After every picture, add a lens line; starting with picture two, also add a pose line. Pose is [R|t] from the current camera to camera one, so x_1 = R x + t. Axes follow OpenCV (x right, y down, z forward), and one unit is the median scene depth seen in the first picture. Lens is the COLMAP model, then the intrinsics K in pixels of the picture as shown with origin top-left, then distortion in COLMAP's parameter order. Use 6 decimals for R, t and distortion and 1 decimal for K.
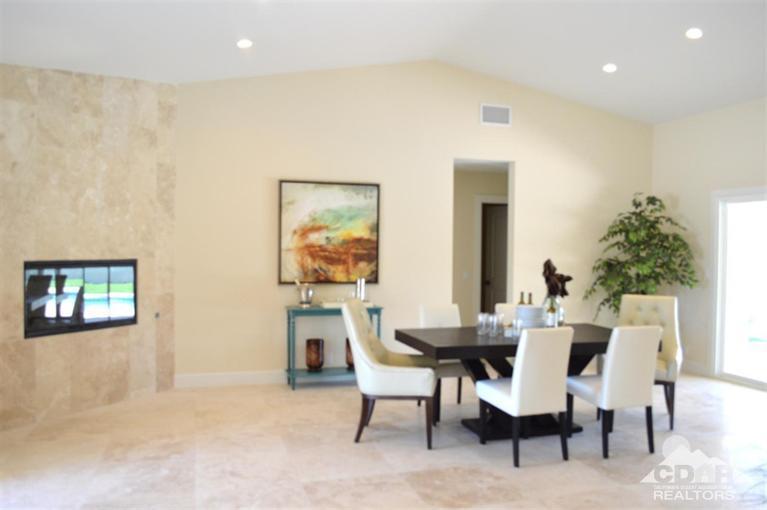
lens RADIAL K [[622.7, 0, 383.7], [0, 622.7, 255.5], [0, 0, 1]] dist [-0.065777, -0.000205]
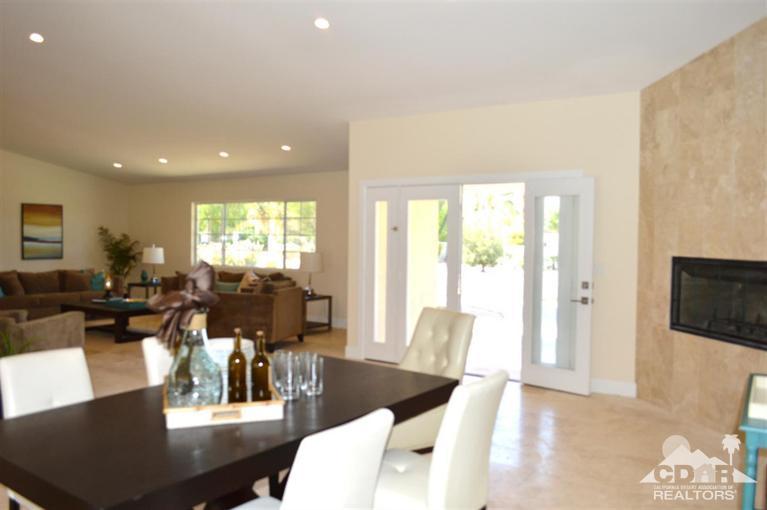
lens RADIAL K [[622.7, 0, 381.1], [0, 622.7, 255.6], [0, 0, 1]] dist [-0.065777, -0.000205]
pose [[-0.773648, 0.002757, -0.633610, 0.383379], [-0.025835, 0.999022, 0.035892, -0.013793], [0.633089, 0.044137, -0.772819, 1.201515]]
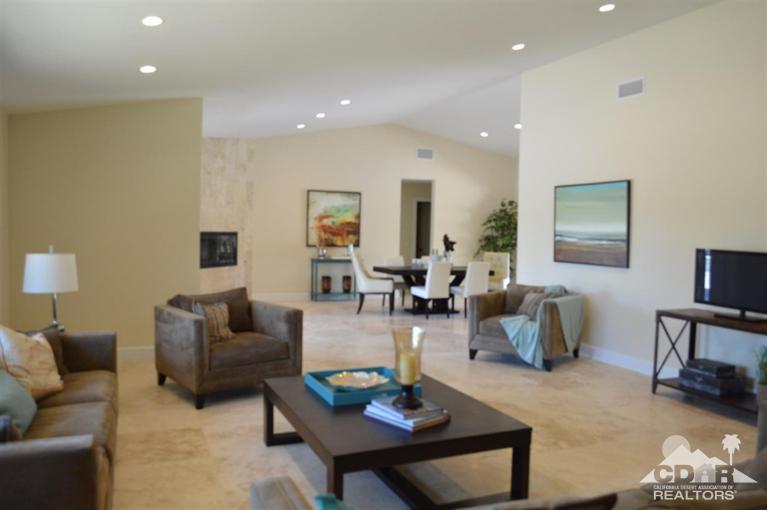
lens RADIAL K [[622.7, 0, 382.4], [0, 622.7, 259.7], [0, 0, 1]] dist [-0.065777, -0.000205]
pose [[0.995858, 0.008166, 0.090559, -0.120393], [-0.011741, 0.999170, 0.039007, 0.011598], [-0.090166, -0.039909, 0.995127, -0.933038]]
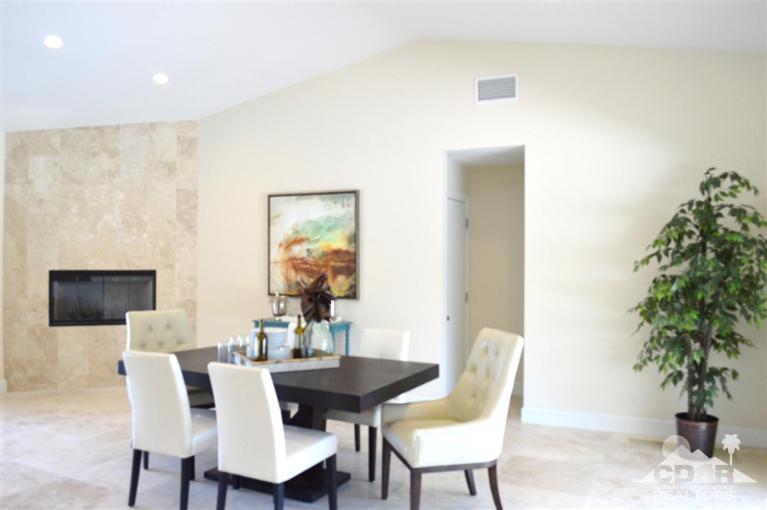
lens RADIAL K [[622.7, 0, 382.4], [0, 622.7, 255.3], [0, 0, 1]] dist [-0.065777, -0.000205]
pose [[0.727233, -0.009909, -0.686319, 0.725220], [-0.007356, 0.999726, -0.022228, 0.000530], [0.686351, 0.021213, 0.726961, 0.406867]]
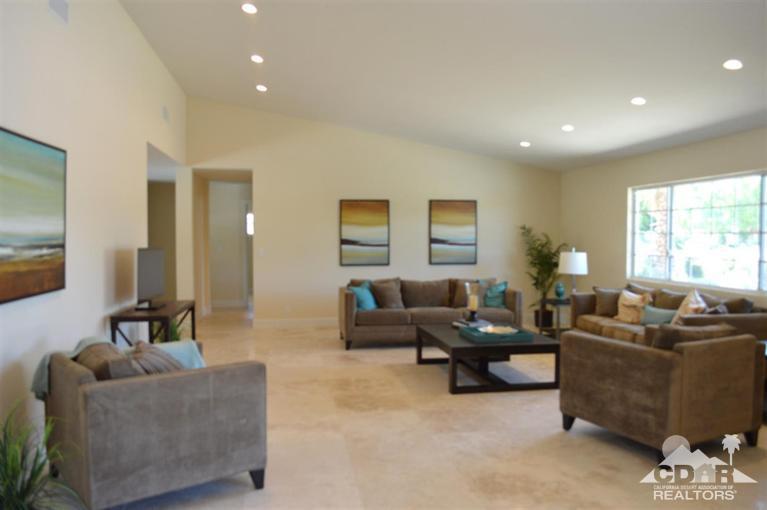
lens RADIAL K [[622.7, 0, 389.4], [0, 622.7, 256.0], [0, 0, 1]] dist [-0.065777, -0.000205]
pose [[-0.991995, -0.011103, 0.125788, -0.041015], [-0.005188, 0.998870, 0.047248, -0.007166], [-0.126170, 0.046218, -0.990931, 0.727487]]
